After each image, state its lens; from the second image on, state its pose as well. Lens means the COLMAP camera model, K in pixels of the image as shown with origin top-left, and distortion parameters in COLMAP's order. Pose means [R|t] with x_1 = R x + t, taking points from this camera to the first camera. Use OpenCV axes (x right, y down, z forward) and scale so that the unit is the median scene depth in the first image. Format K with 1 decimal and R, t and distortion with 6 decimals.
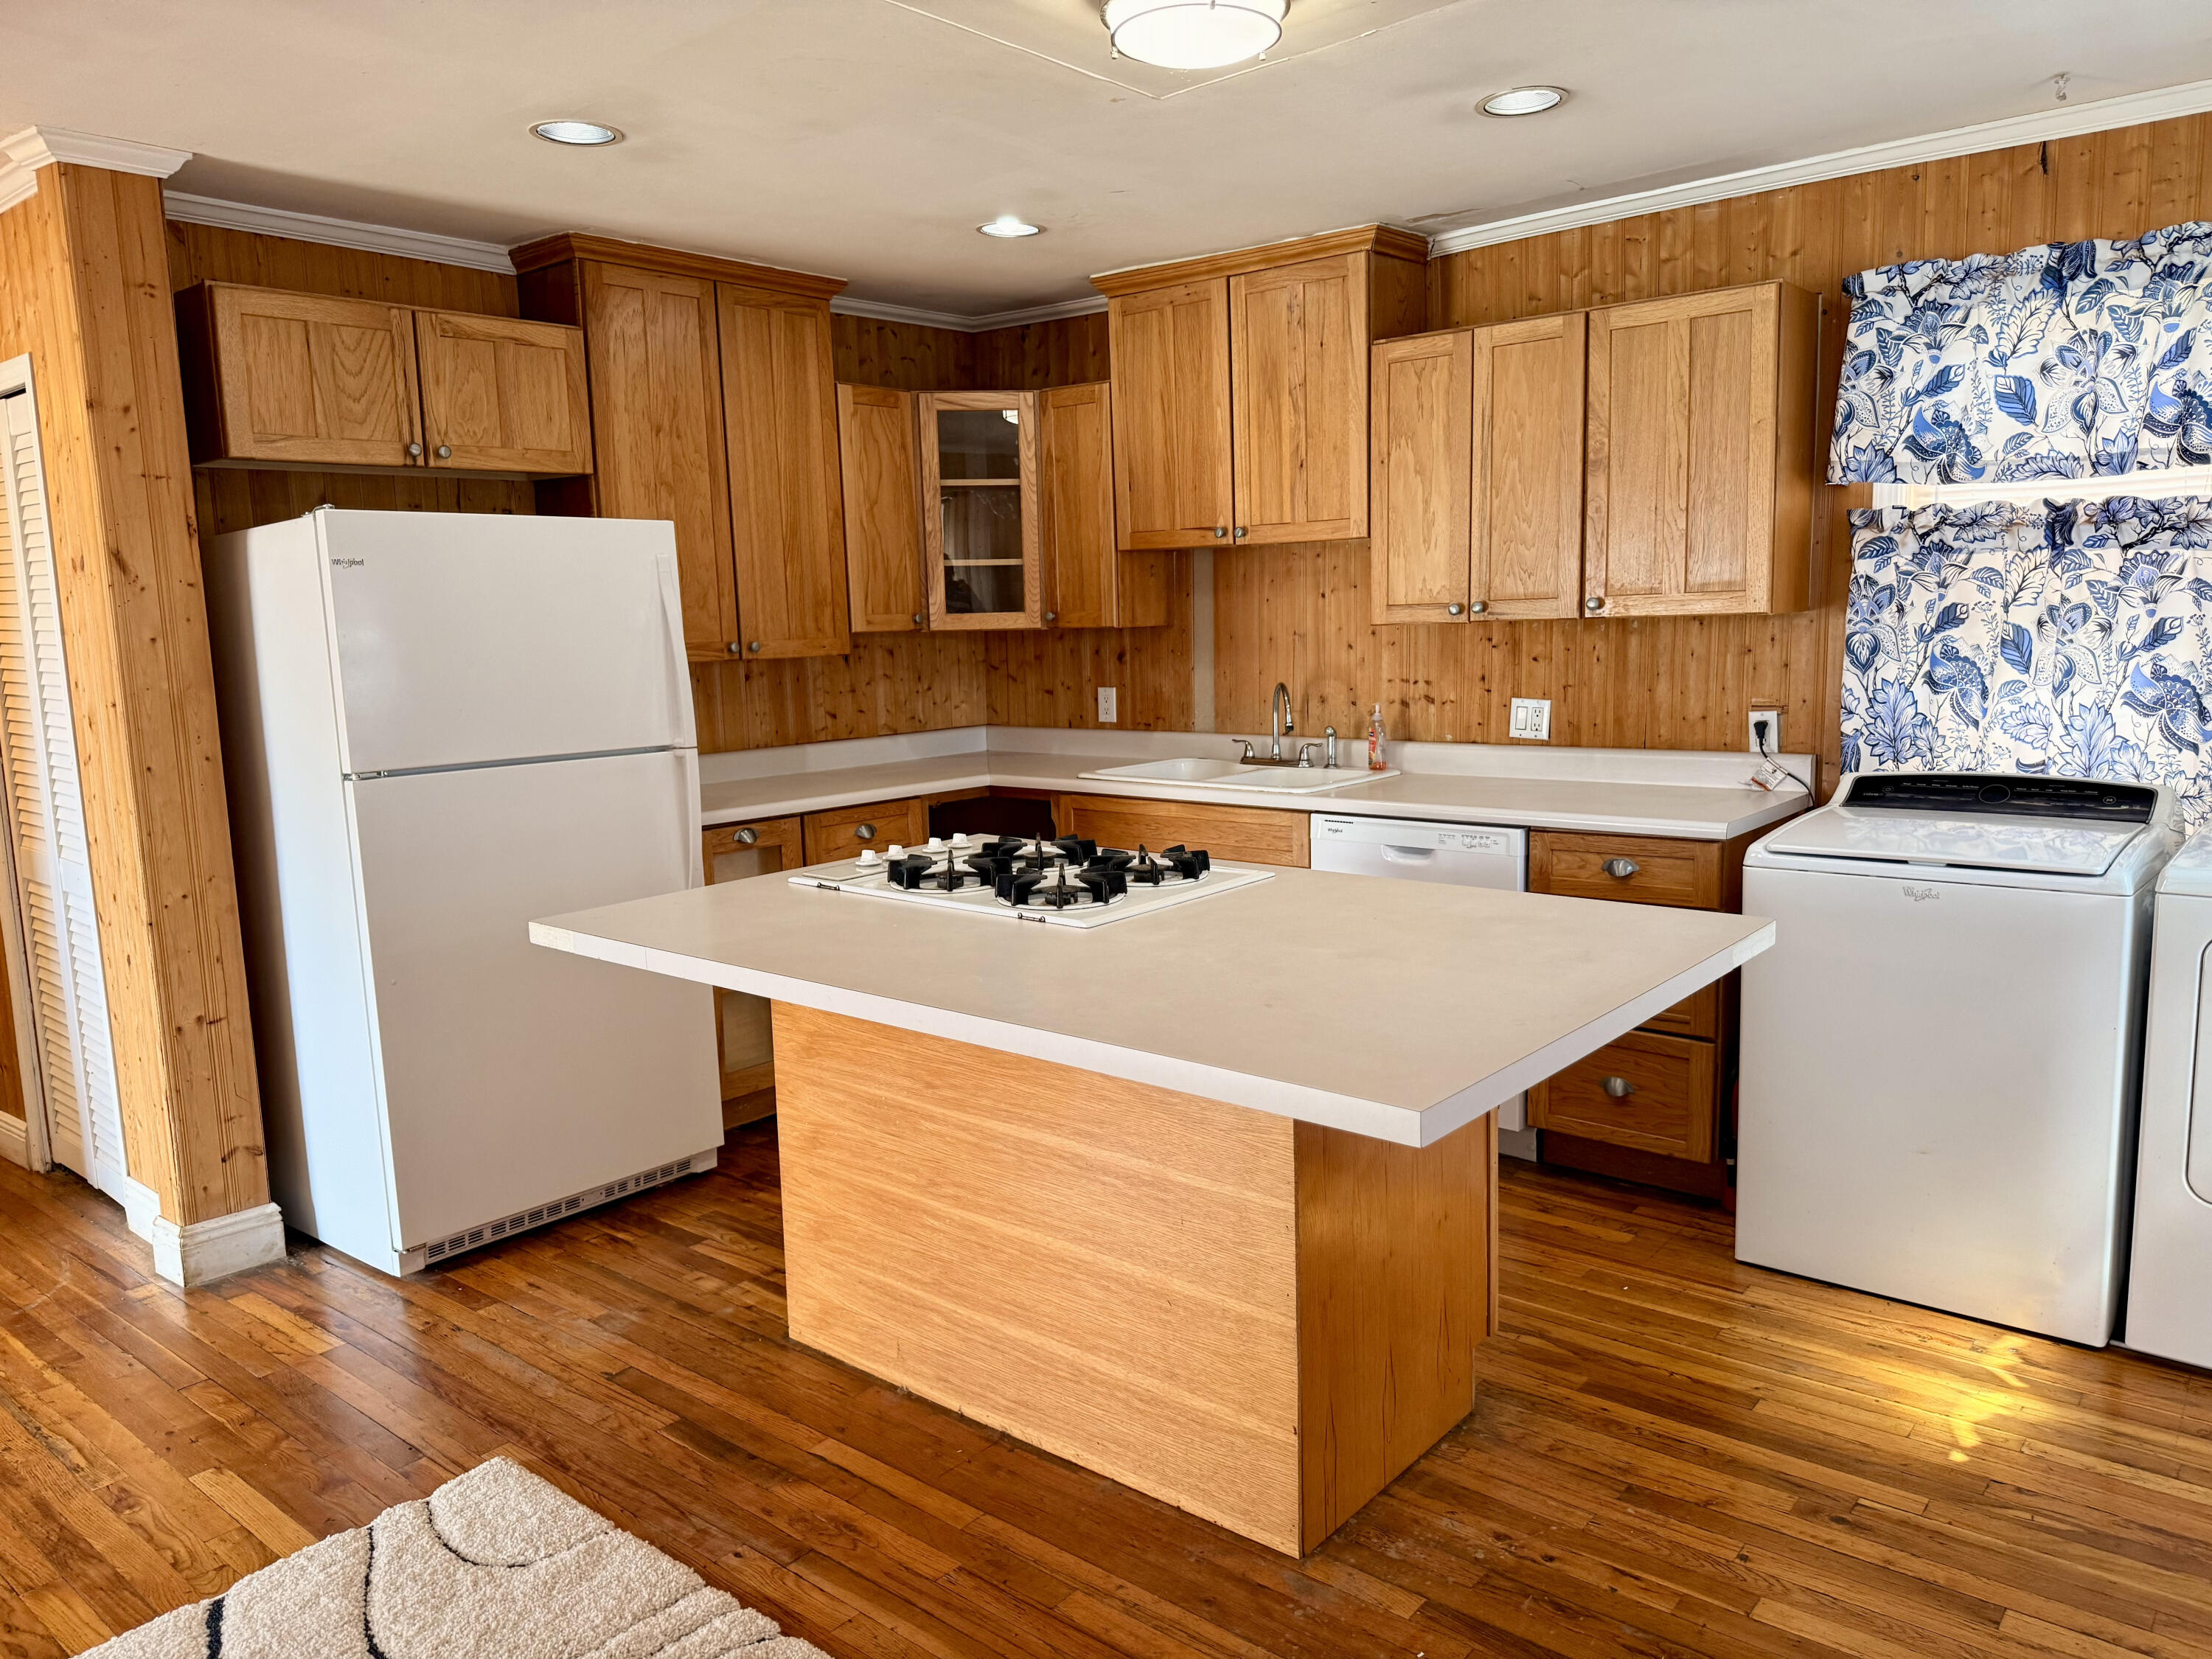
lens RADIAL K [[1561.5, 0, 1118.6], [0, 1561.5, 839.3], [0, 0, 1]] dist [0.107925, -0.119151]
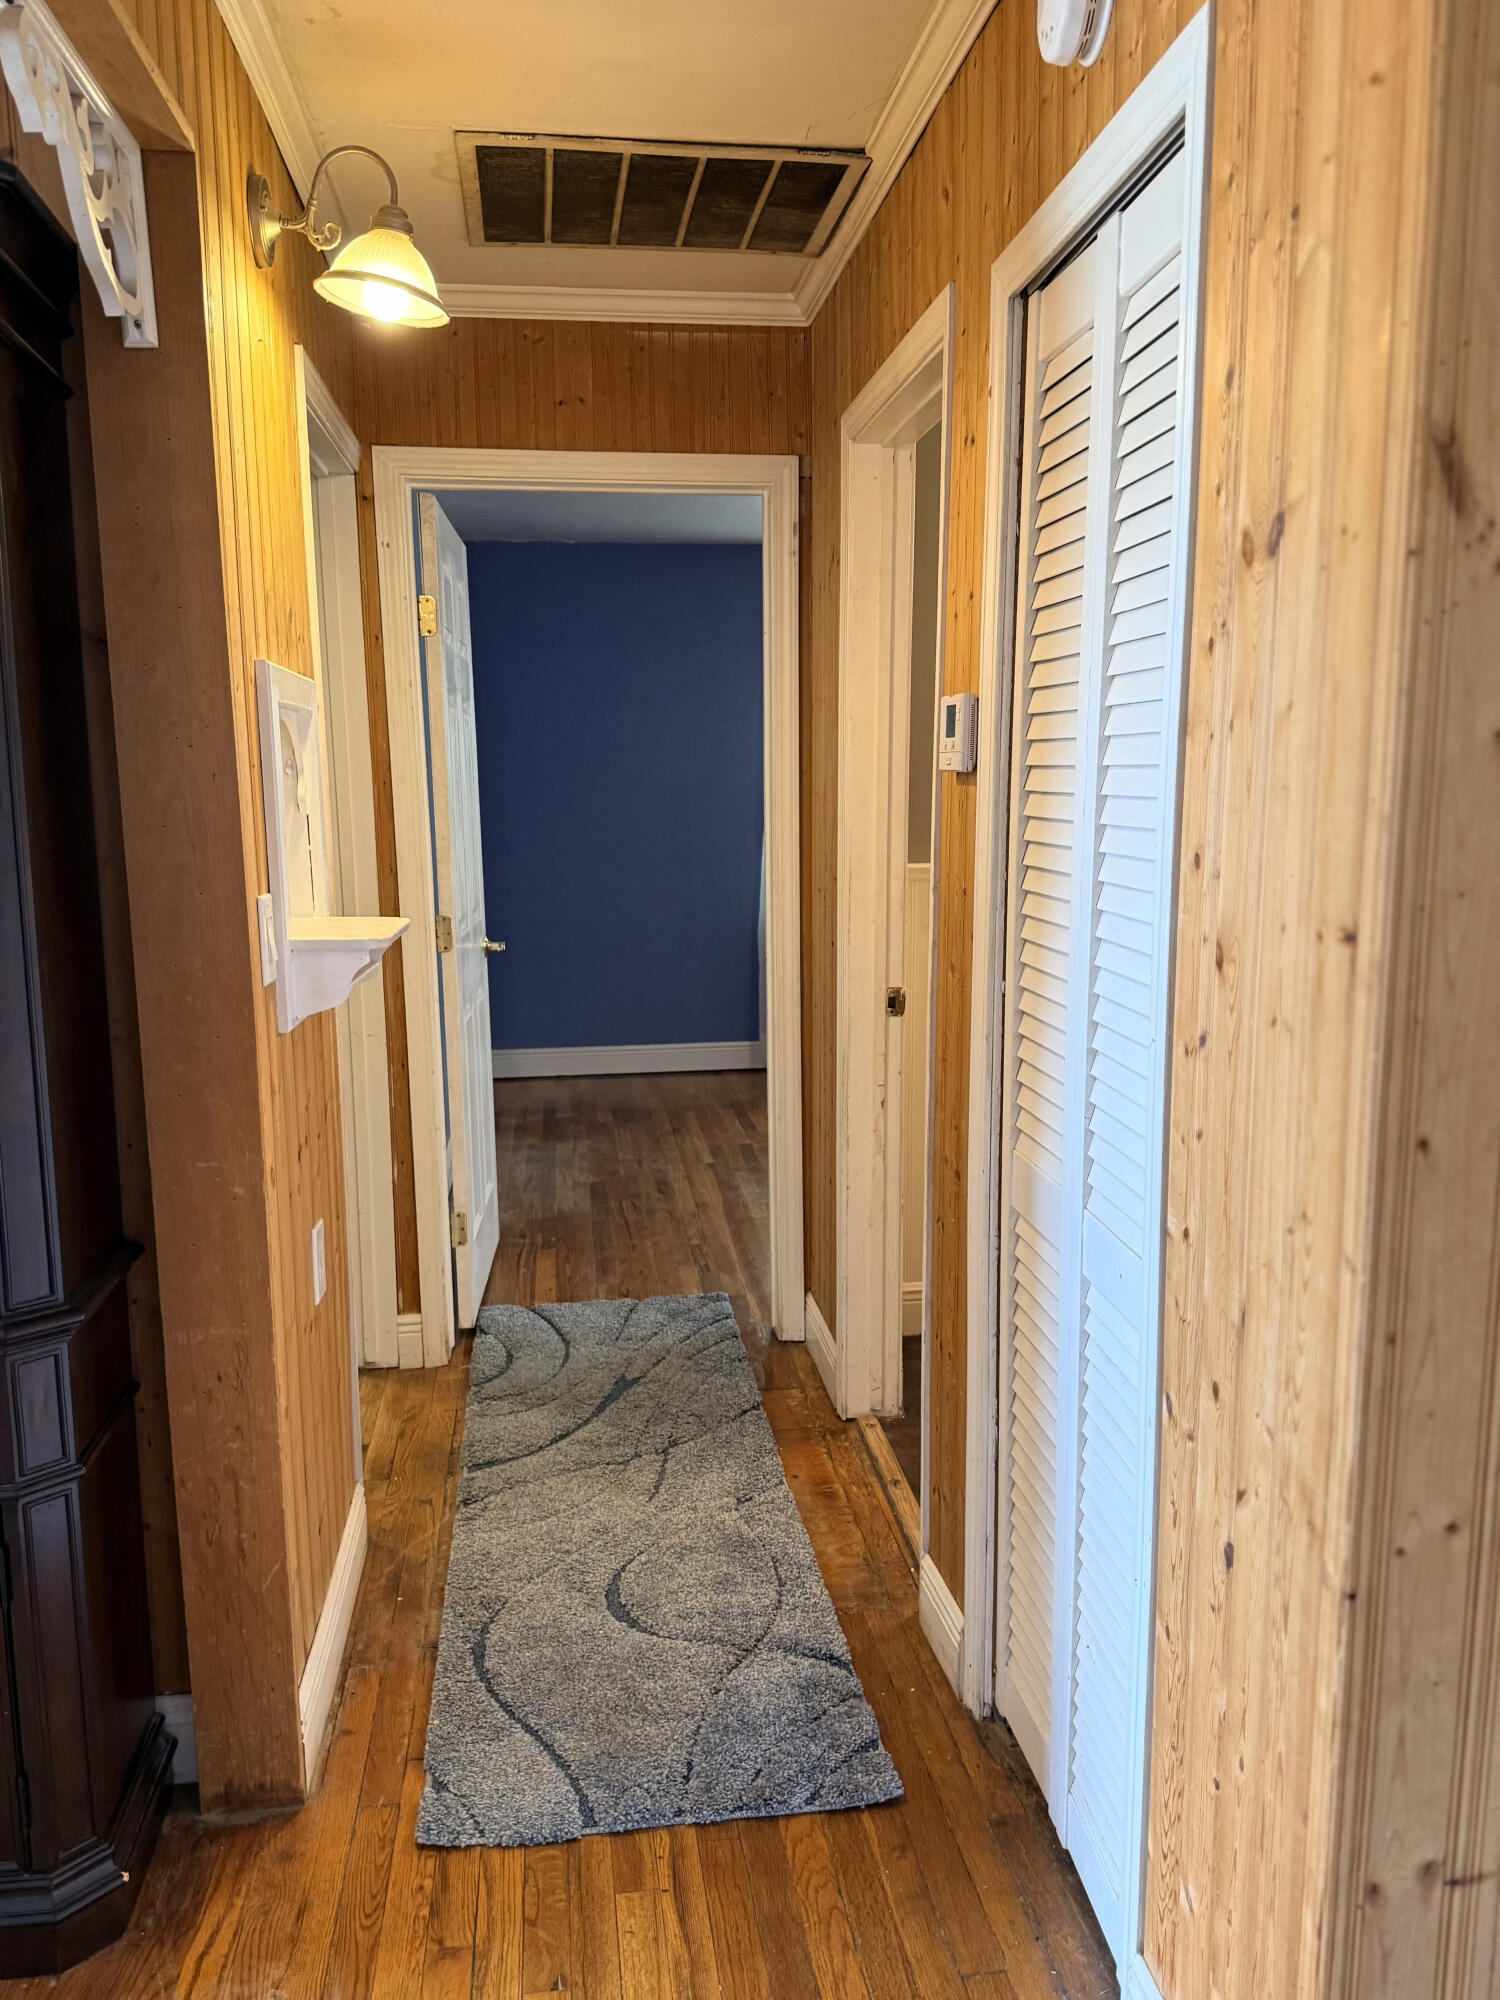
lens RADIAL K [[1411.9, 0, 743.9], [0, 1411.9, 1010.5], [0, 0, 1]] dist [0.107925, -0.119151]
pose [[0.721044, 0.124689, -0.681578, -0.496739], [-0.109972, 0.991800, 0.065101, -0.071714], [0.684107, 0.028014, 0.728844, 0.677052]]
